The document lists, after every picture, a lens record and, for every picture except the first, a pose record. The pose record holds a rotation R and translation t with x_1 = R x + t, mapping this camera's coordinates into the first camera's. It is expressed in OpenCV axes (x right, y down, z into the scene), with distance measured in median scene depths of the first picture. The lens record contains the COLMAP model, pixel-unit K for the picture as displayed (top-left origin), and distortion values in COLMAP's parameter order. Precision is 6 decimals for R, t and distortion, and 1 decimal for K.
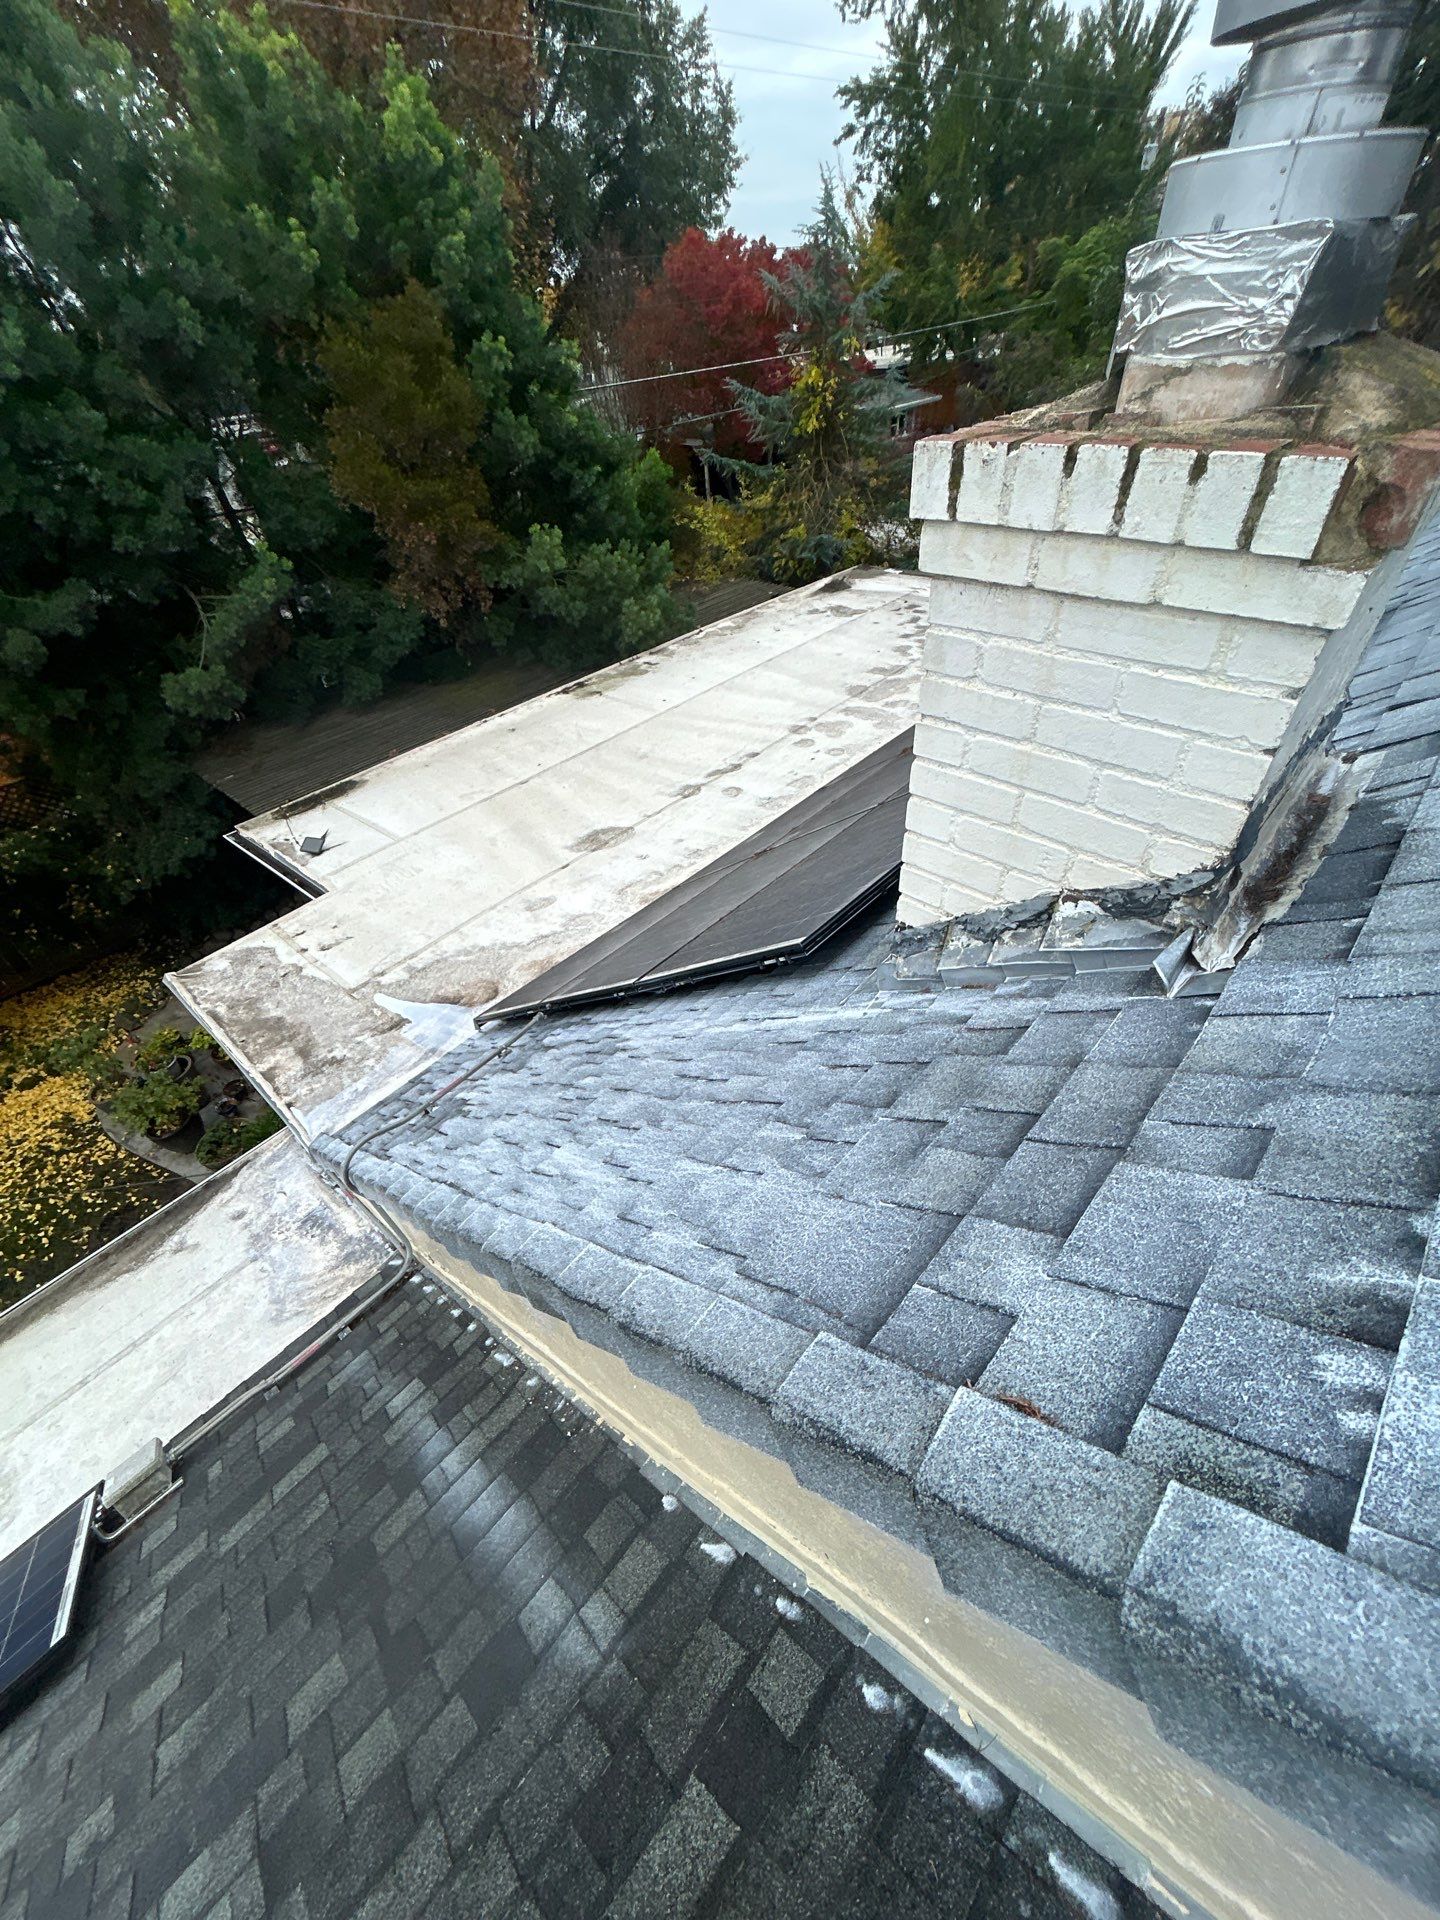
lens RADIAL K [[771.8, 0, 726.6], [0, 771.8, 962.2], [0, 0, 1]] dist [-0.001994, 0.000212]
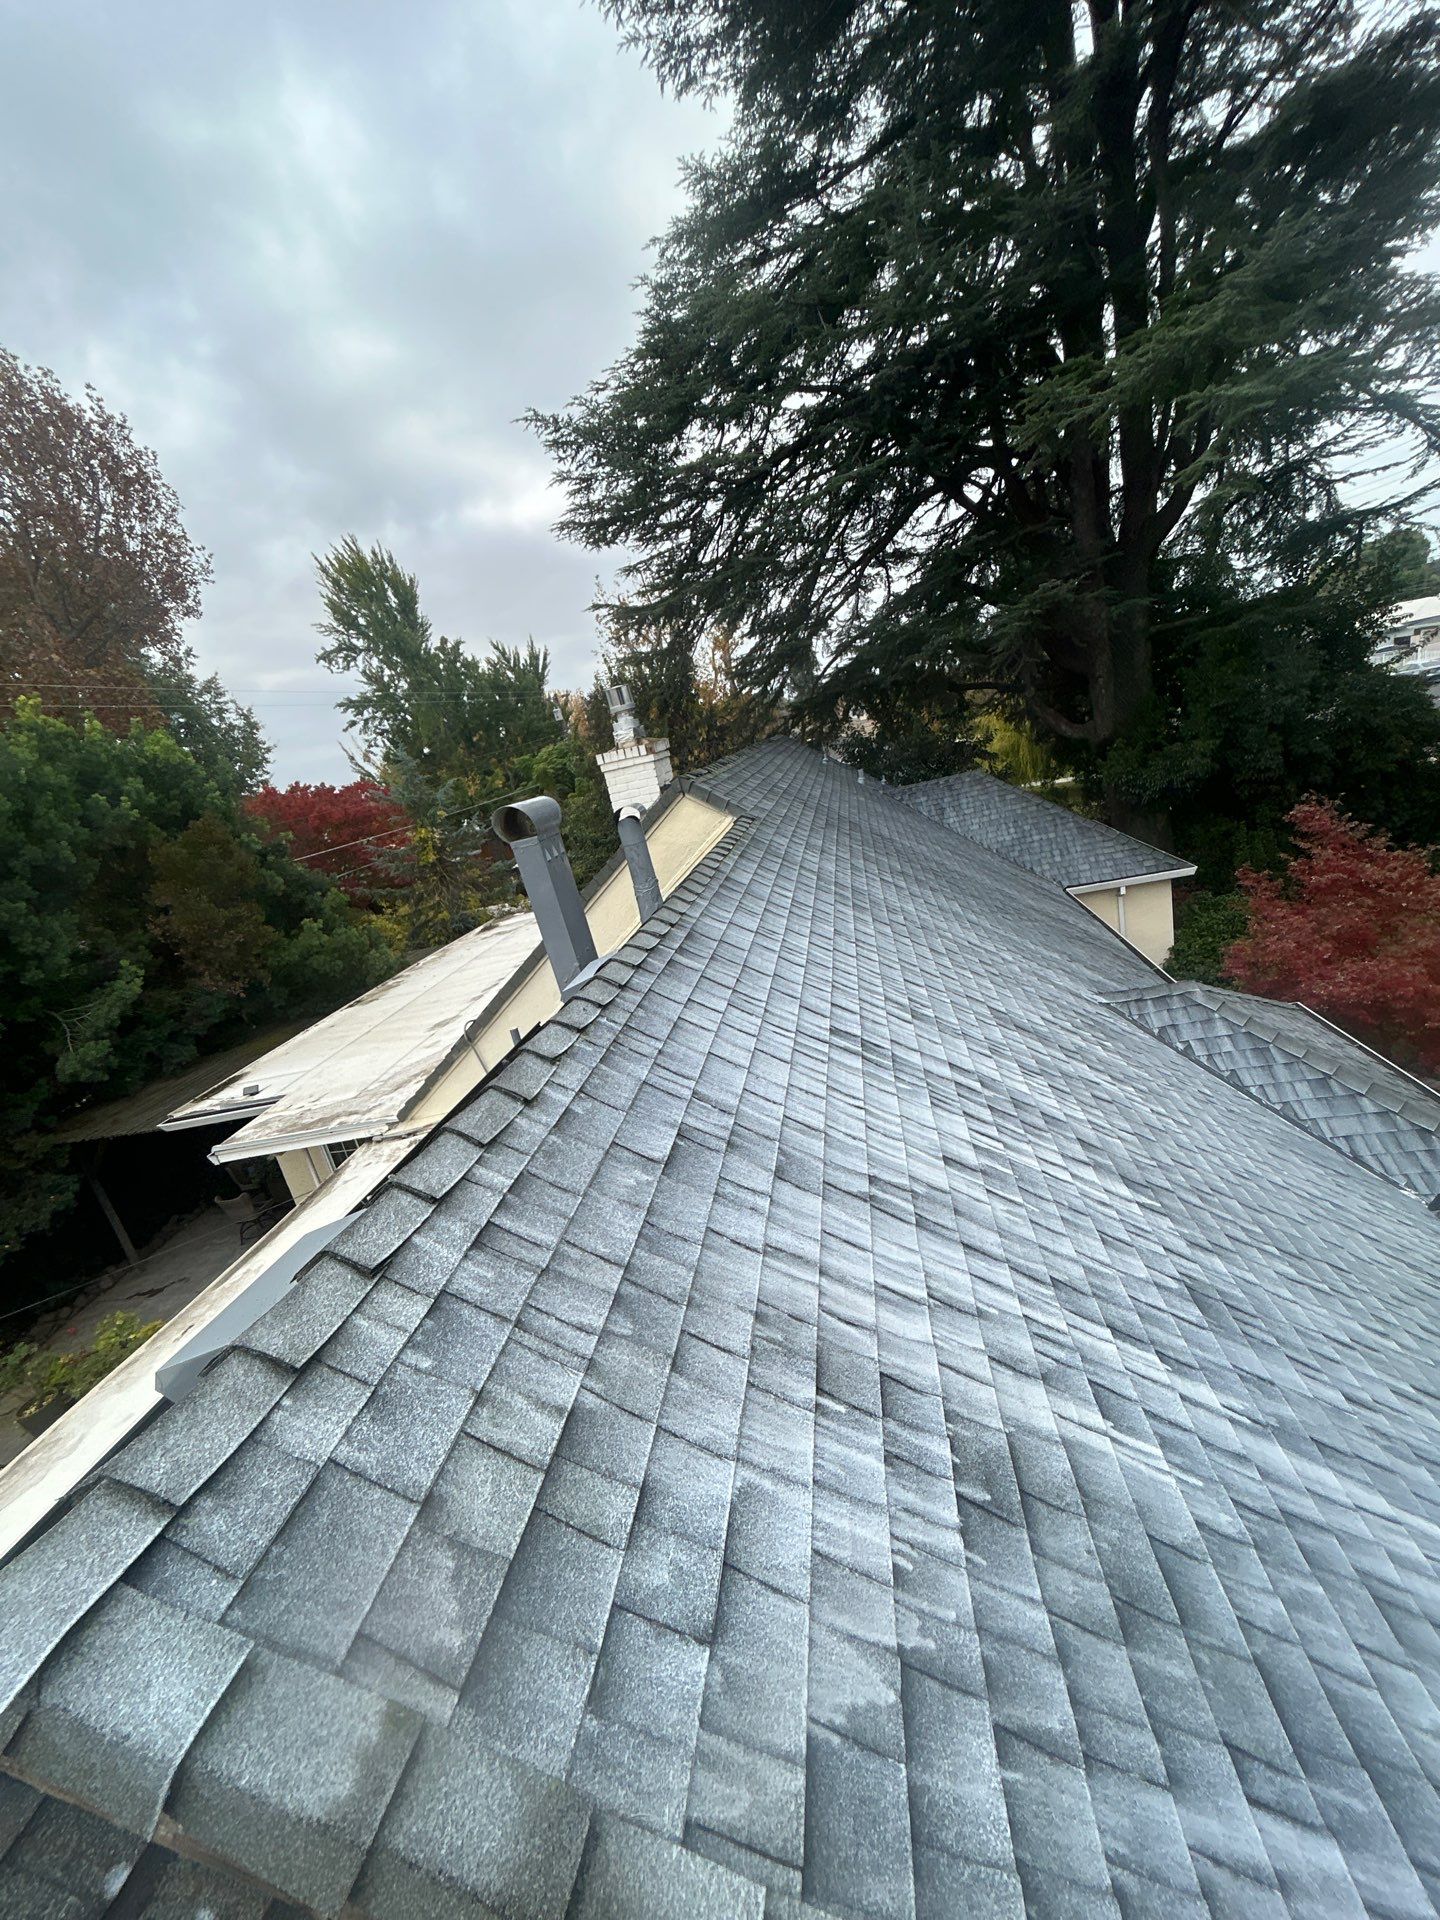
lens RADIAL K [[771.8, 0, 725.5], [0, 771.8, 965.9], [0, 0, 1]] dist [-0.001994, 0.000212]
pose [[0.830231, -0.265764, 0.489986, -0.108016], [0.467542, 0.810639, -0.352517, 0.155286], [-0.303516, 0.521760, 0.797274, -0.157453]]
